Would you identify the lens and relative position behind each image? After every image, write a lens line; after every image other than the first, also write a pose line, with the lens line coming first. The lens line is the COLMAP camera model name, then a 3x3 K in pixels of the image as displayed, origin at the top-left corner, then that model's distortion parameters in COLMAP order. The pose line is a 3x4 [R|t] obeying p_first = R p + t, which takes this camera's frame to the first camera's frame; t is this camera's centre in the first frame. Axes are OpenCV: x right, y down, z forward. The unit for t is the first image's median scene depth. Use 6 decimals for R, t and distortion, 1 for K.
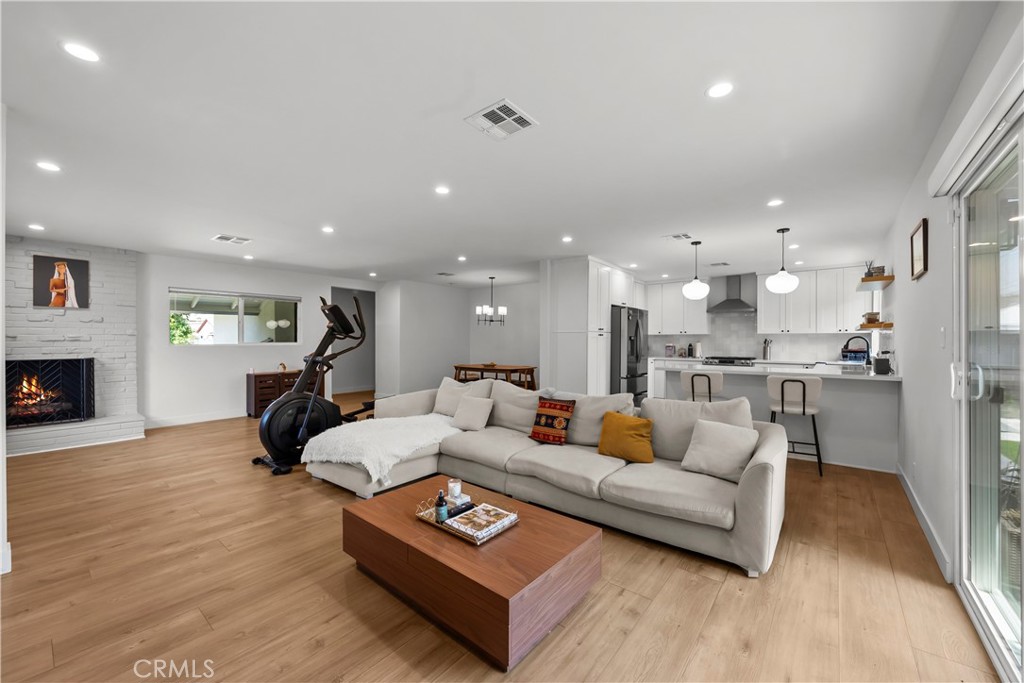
lens RADIAL K [[404.8, 0, 493.6], [0, 404.8, 348.7], [0, 0, 1]] dist [-0.008298, 0.001263]
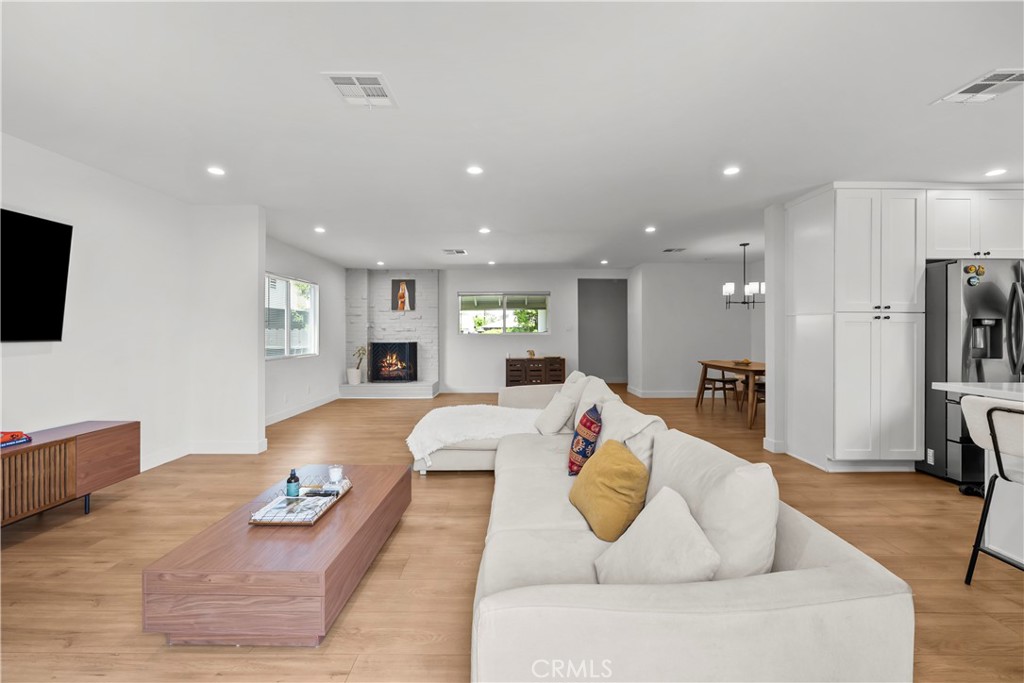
lens RADIAL K [[404.8, 0, 517.9], [0, 404.8, 332.5], [0, 0, 1]] dist [-0.008298, 0.001263]
pose [[0.634795, -0.001562, -0.772679, 0.429005], [-0.012262, 0.999852, -0.012095, -0.000724], [0.772583, 0.017152, 0.634682, 0.310666]]
